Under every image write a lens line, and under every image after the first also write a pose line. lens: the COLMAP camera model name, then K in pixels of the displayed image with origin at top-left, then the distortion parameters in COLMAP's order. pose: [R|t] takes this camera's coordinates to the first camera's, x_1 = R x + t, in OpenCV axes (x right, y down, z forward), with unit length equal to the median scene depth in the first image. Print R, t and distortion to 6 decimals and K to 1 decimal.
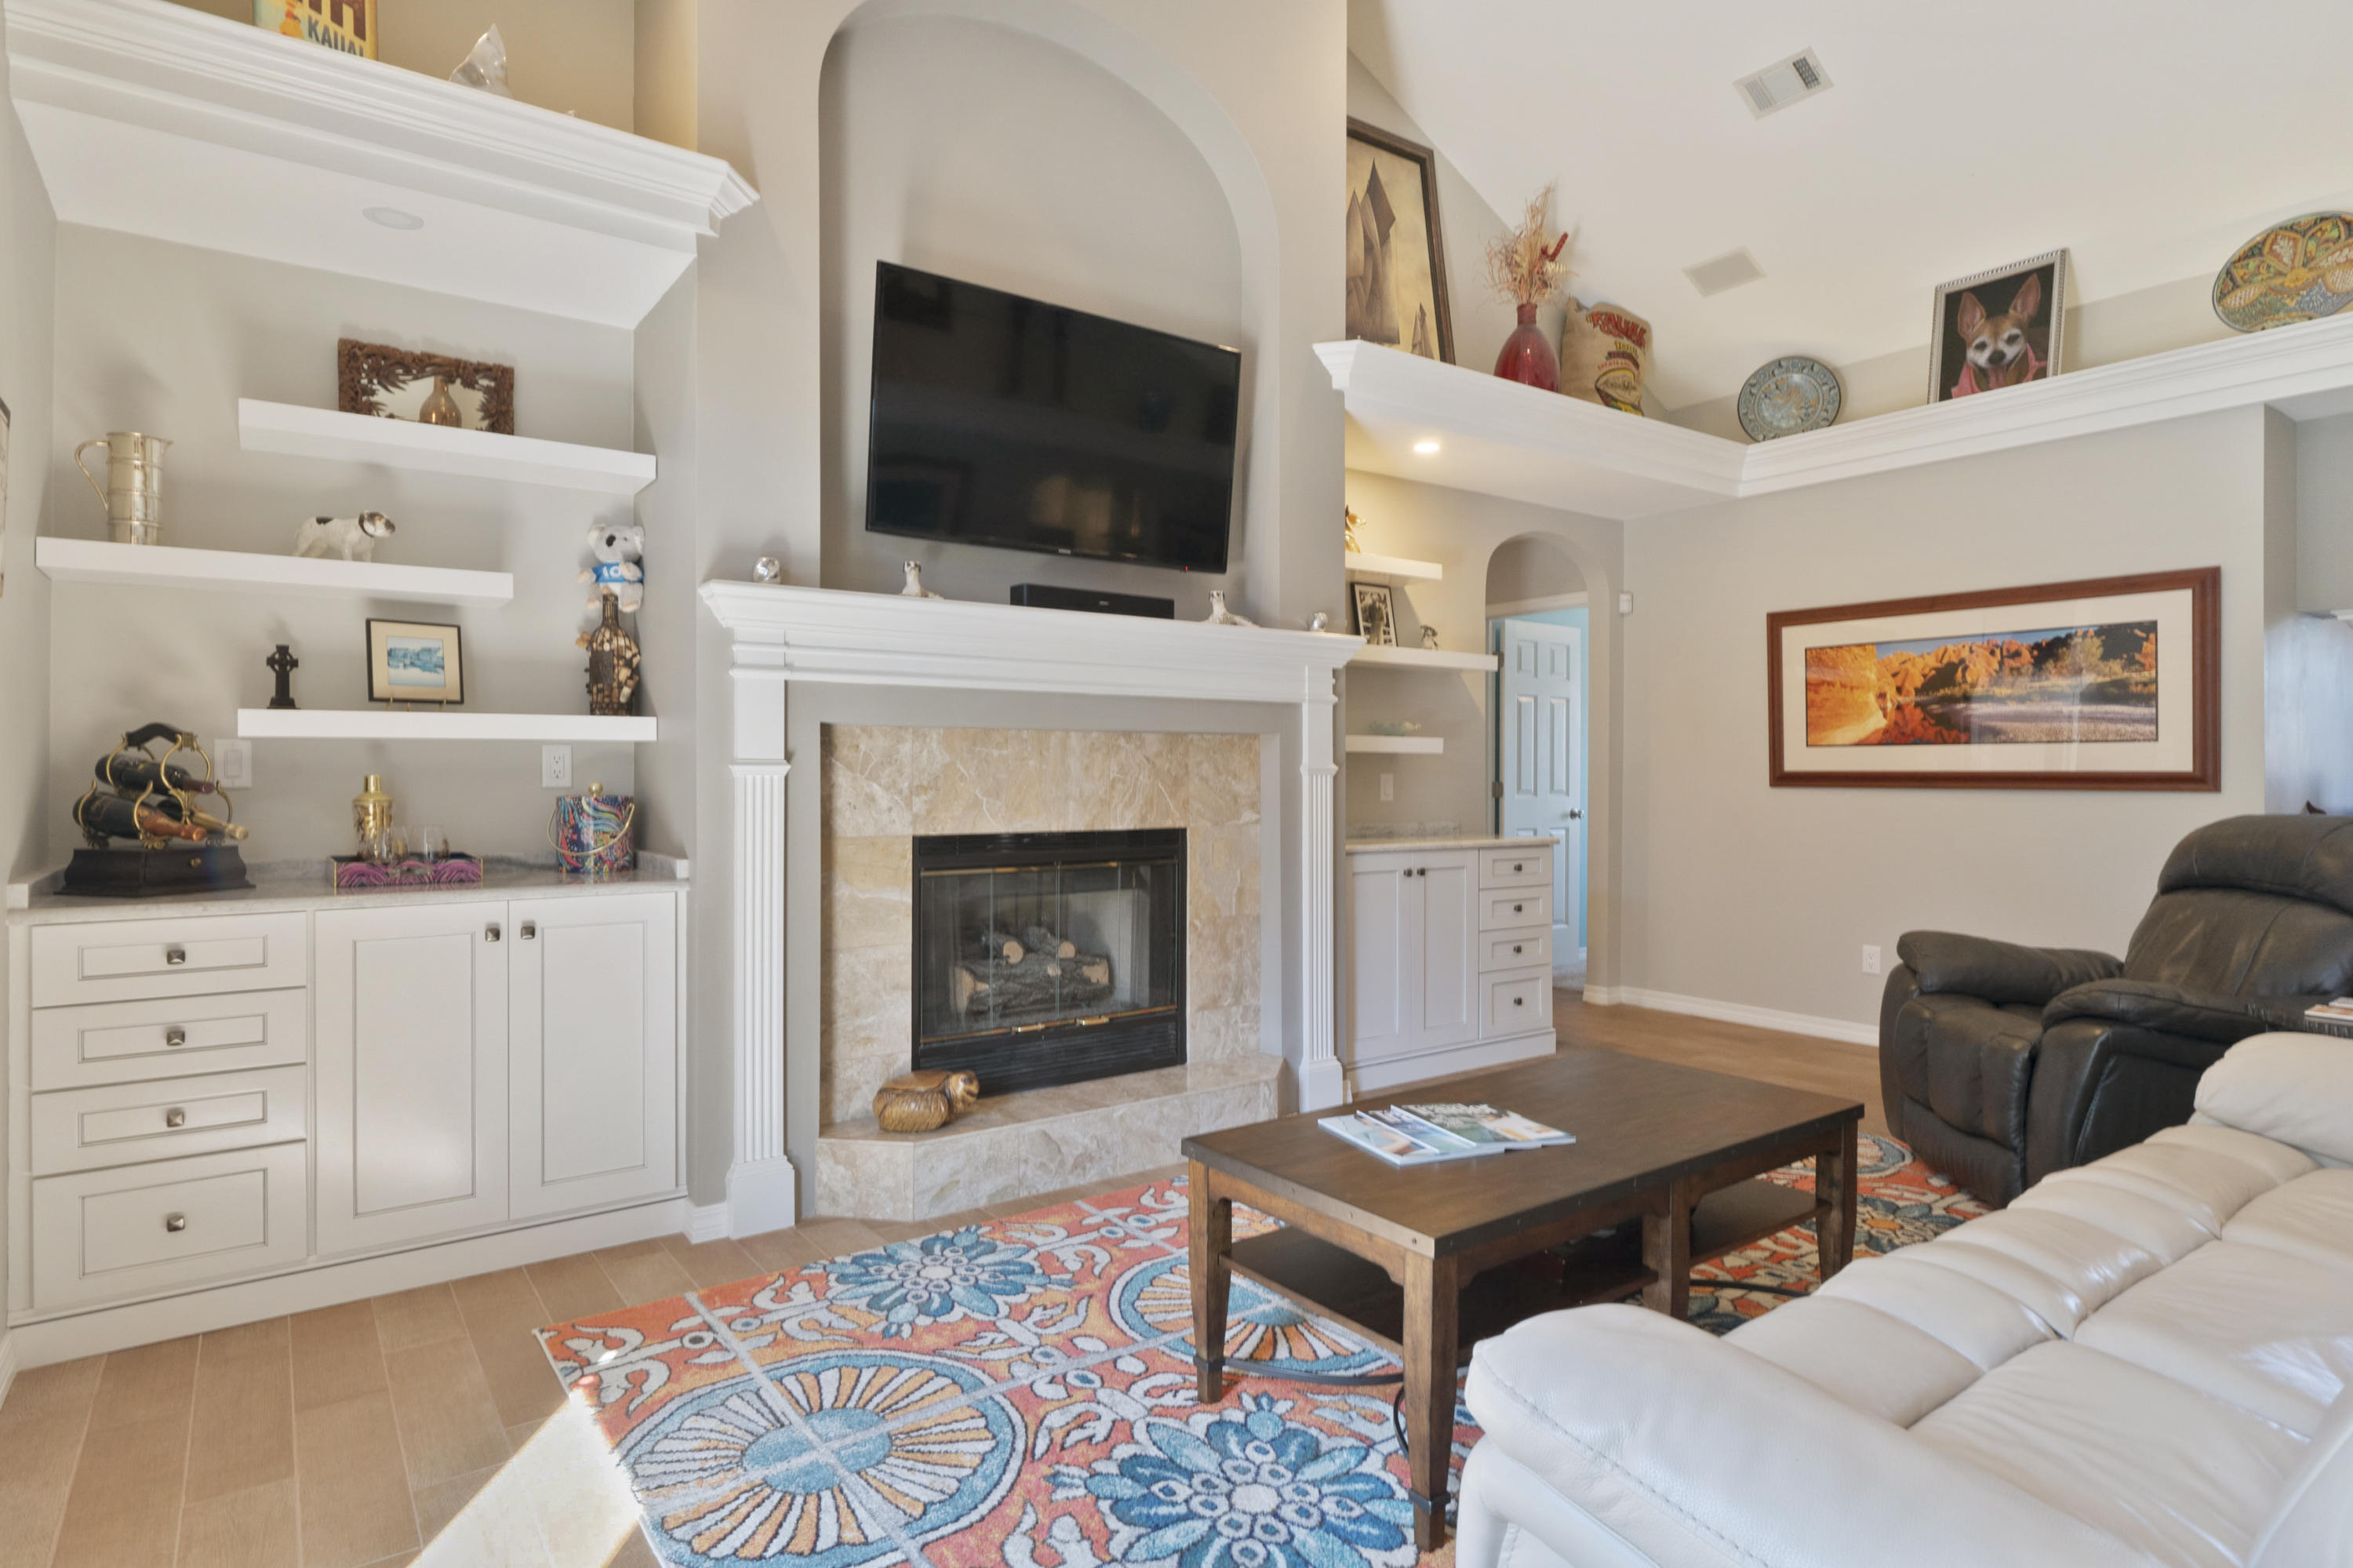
lens RADIAL K [[1265.4, 0, 1176.5], [0, 1265.4, 784.0], [0, 0, 1]] dist [-0.003125, -0.001518]
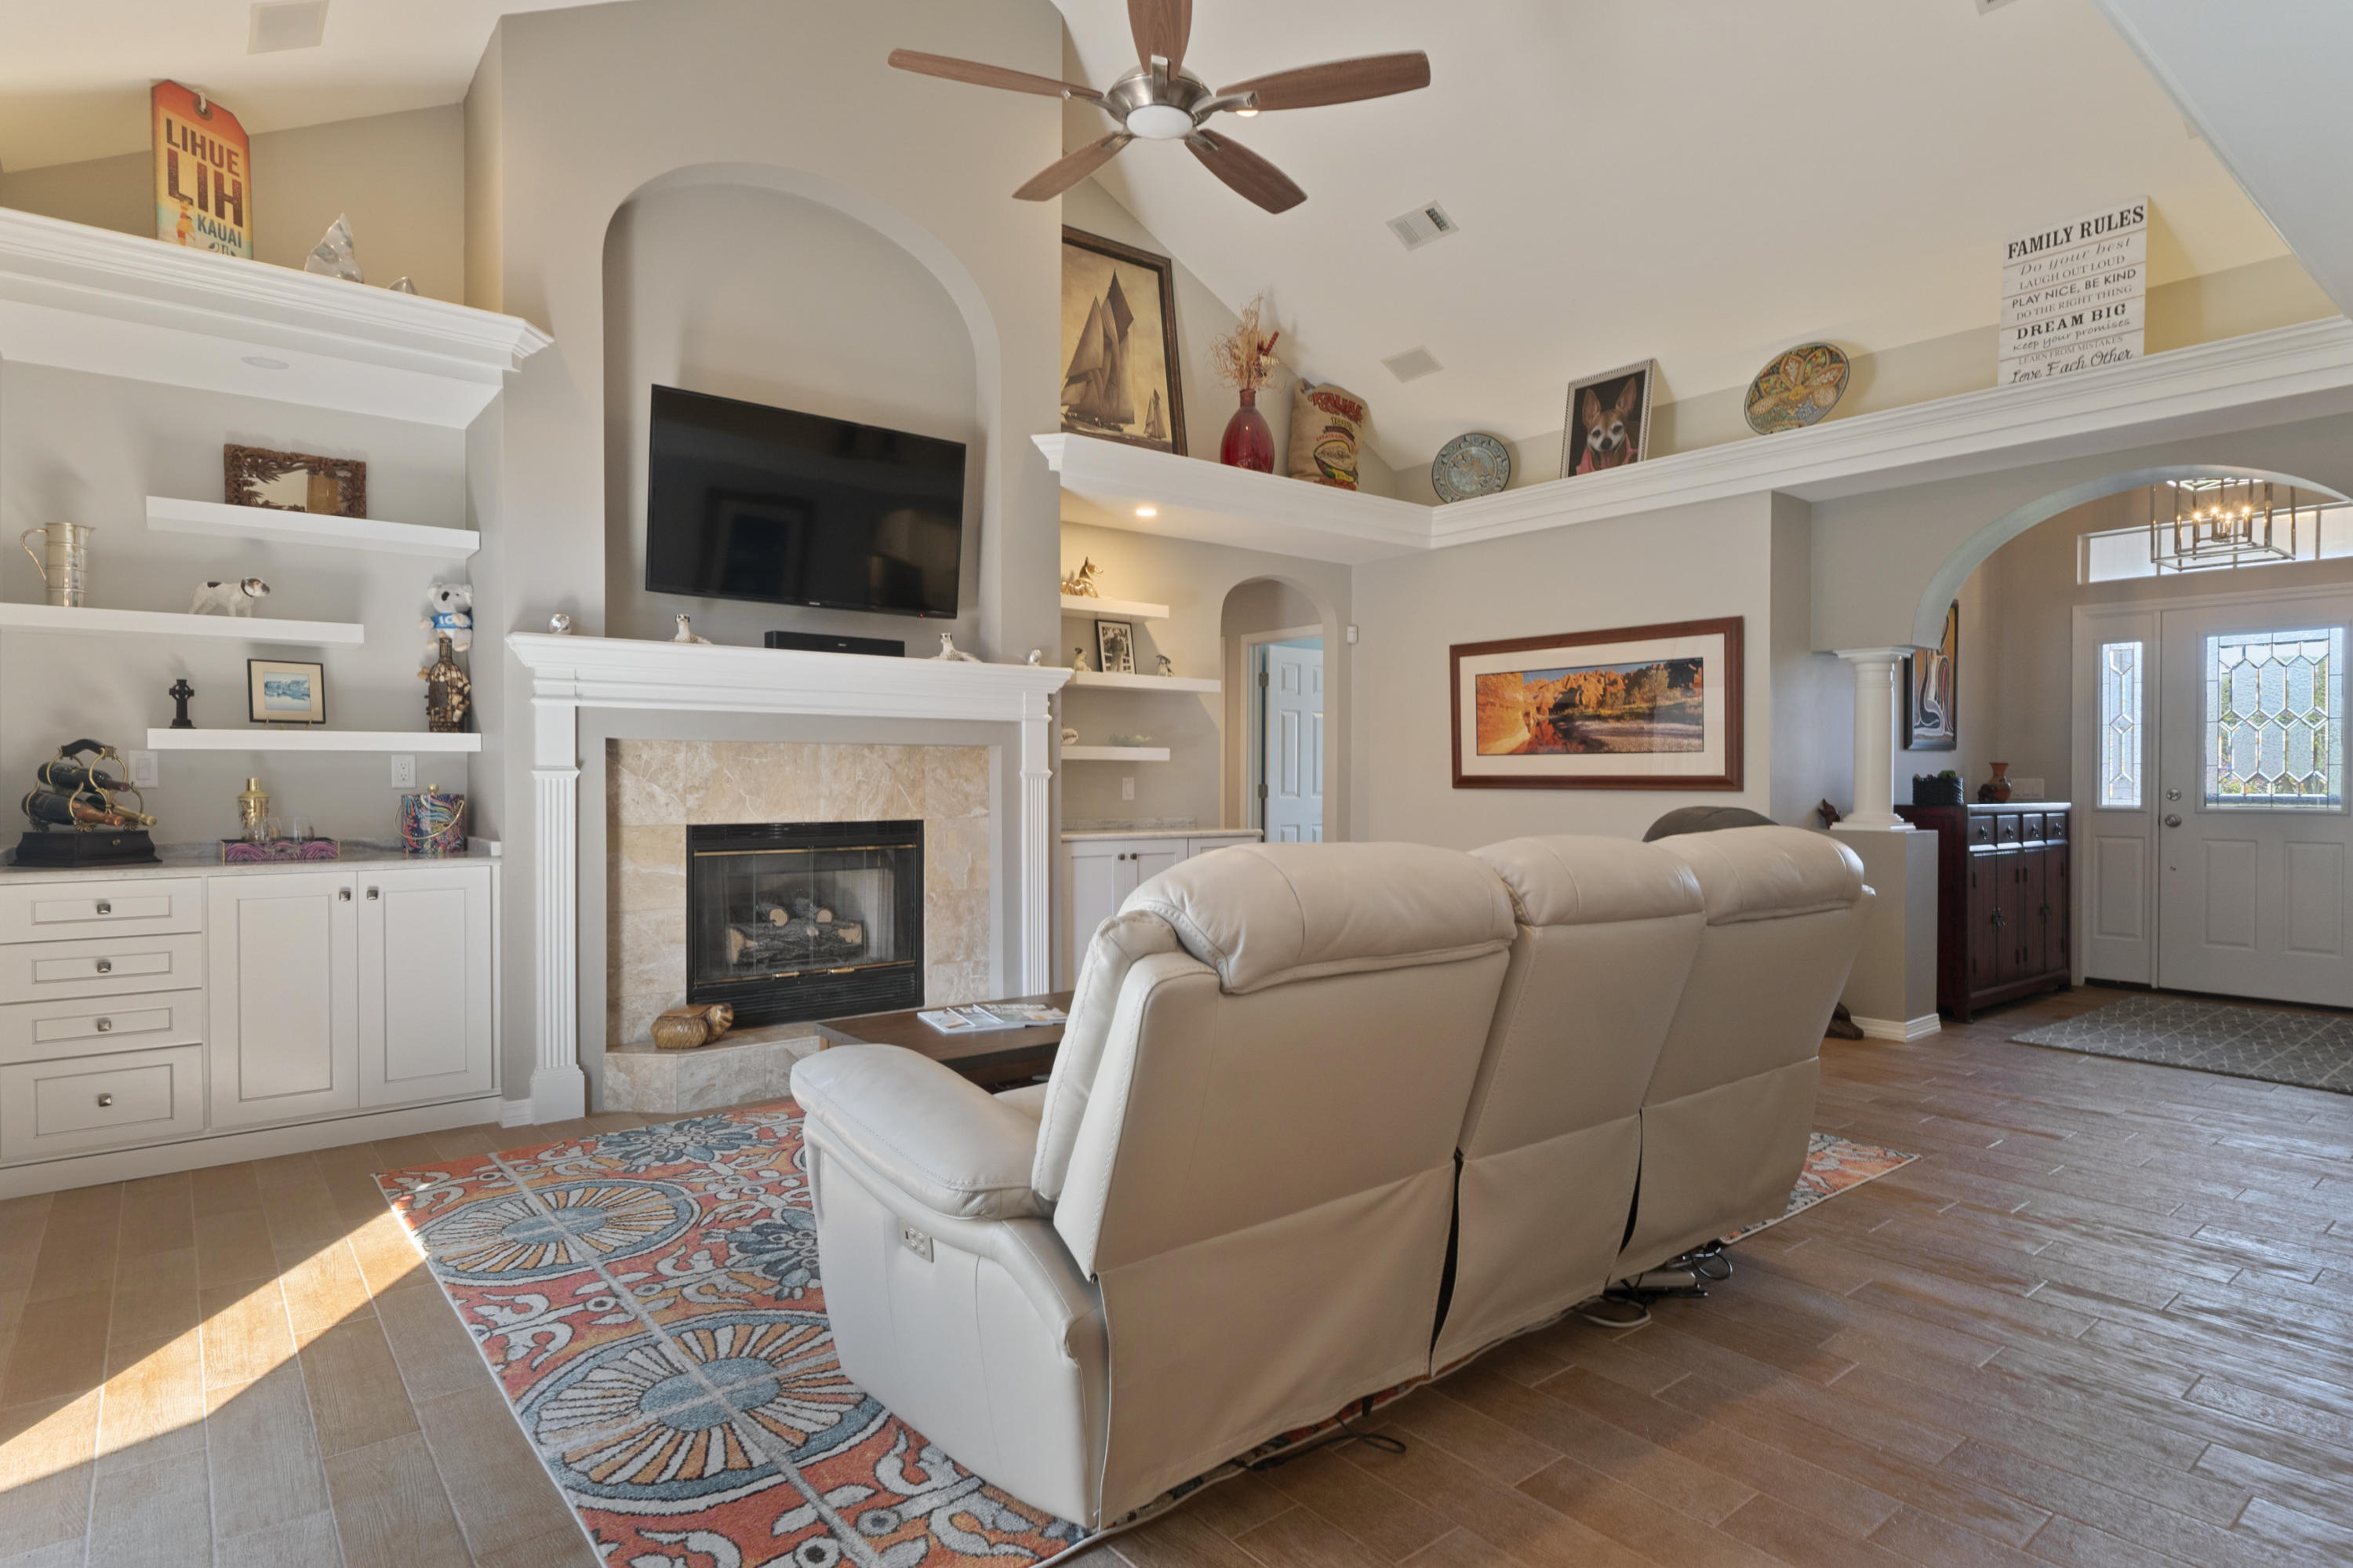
lens RADIAL K [[1260.7, 0, 1171.8], [0, 1260.7, 799.6], [0, 0, 1]] dist [-0.000844, -0.002236]
pose [[0.998711, -0.000972, 0.050745, 0.215544], [0.000549, 0.999965, 0.008350, 0.004410], [-0.050751, -0.008311, 0.998677, -0.306243]]
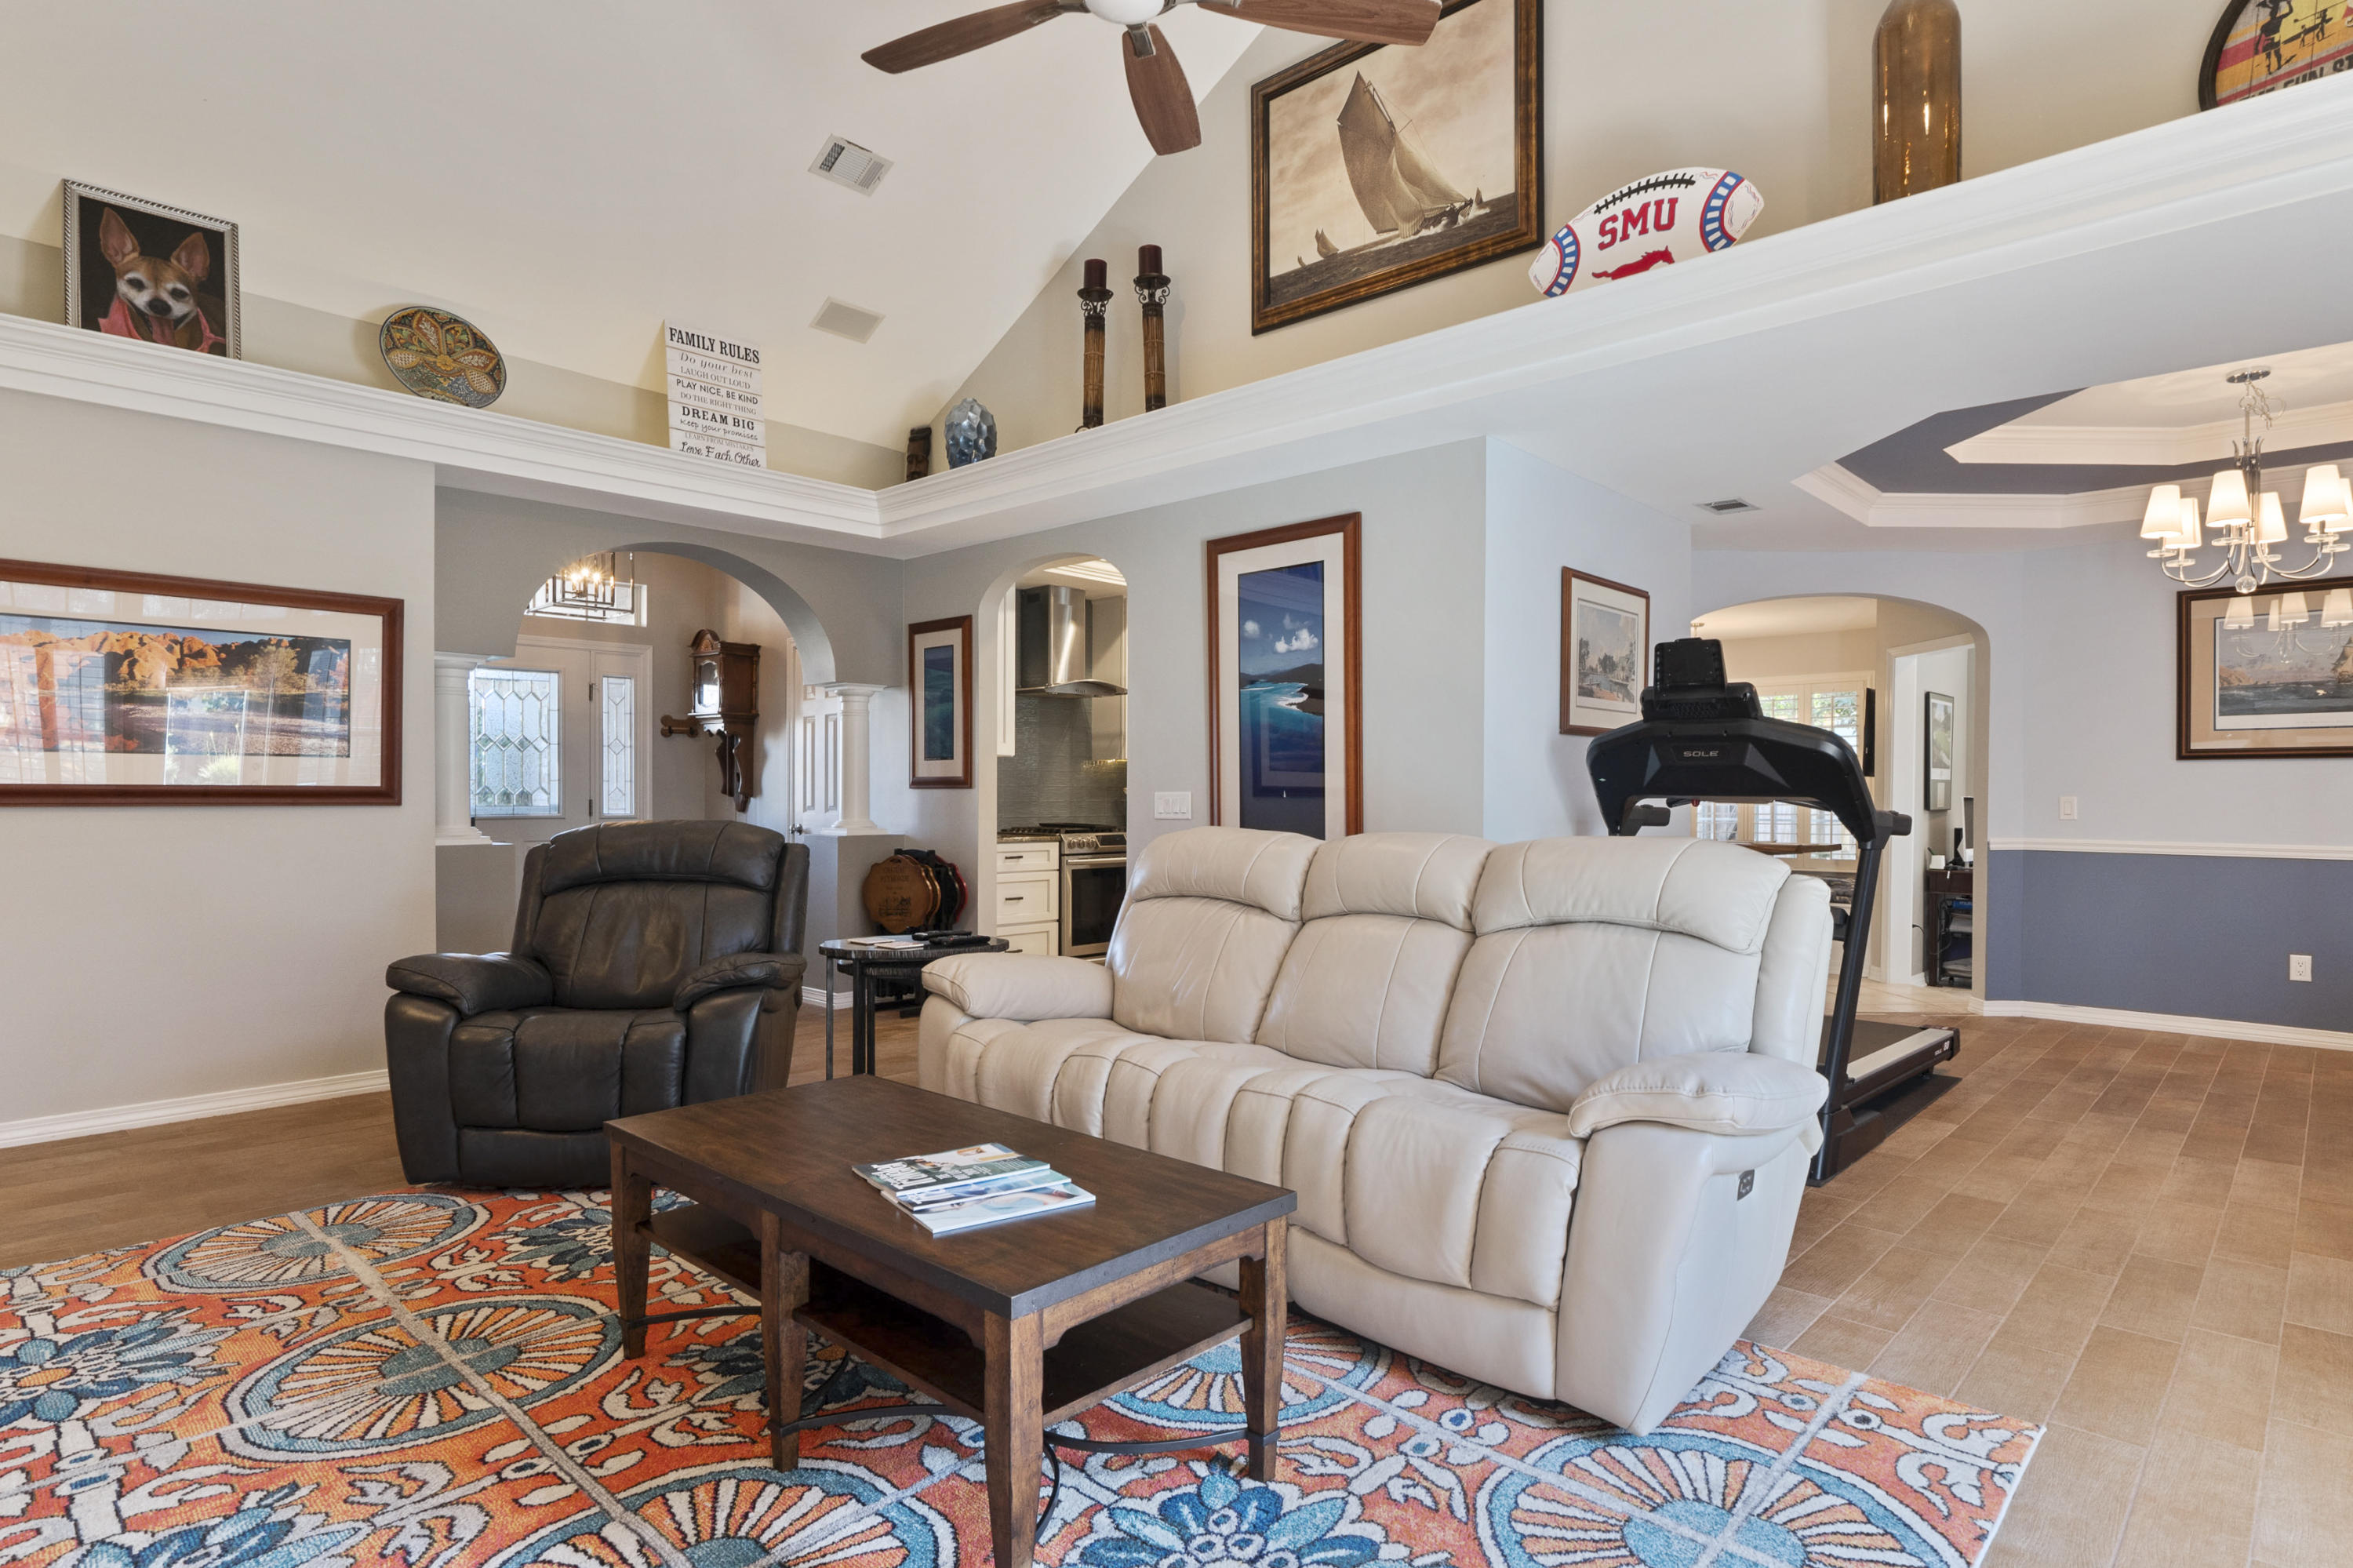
lens RADIAL K [[1289.1, 0, 1176.7], [0, 1289.1, 790.8], [0, 0, 1]] dist [0.001653, 0.000064]
pose [[-0.179286, 0.000102, 0.983797, -0.472339], [-0.000053, 1.000000, -0.000113, -0.008187], [-0.983797, -0.000073, -0.179286, 0.646725]]
